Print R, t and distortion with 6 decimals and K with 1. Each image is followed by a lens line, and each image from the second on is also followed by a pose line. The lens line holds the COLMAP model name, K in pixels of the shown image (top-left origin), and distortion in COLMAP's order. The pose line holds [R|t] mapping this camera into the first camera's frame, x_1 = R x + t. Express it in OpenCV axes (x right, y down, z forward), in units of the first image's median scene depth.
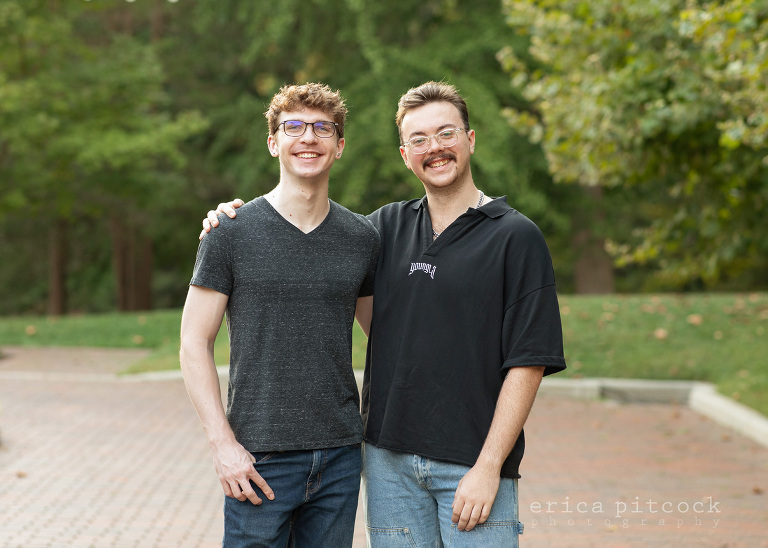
lens RADIAL K [[1931.4, 0, 384.0], [0, 1931.4, 274.0], [0, 0, 1]] dist [0.037171, -0.223908]
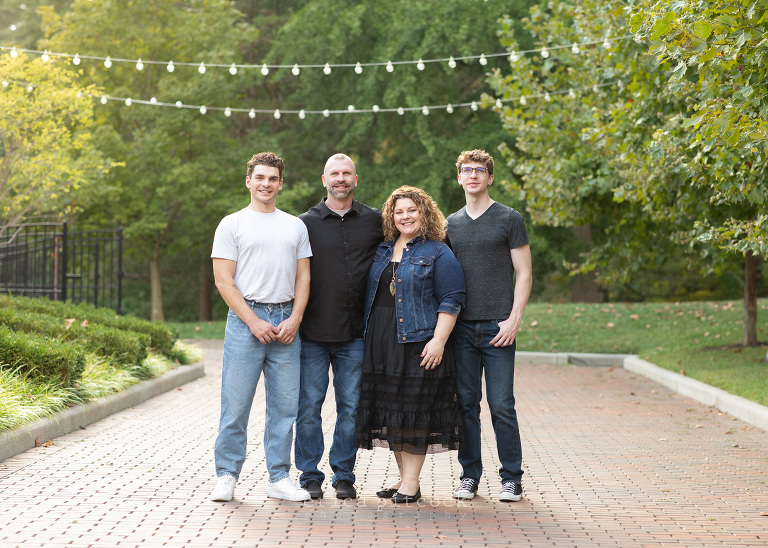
lens RADIAL K [[1931.4, 0, 384.0], [0, 1931.4, 274.0], [0, 0, 1]] dist [0.037171, -0.223908]
pose [[0.999212, -0.001600, -0.039648, 0.027970], [0.000197, 0.999375, -0.035359, 0.052371], [0.039680, 0.035323, 0.998588, -0.642574]]
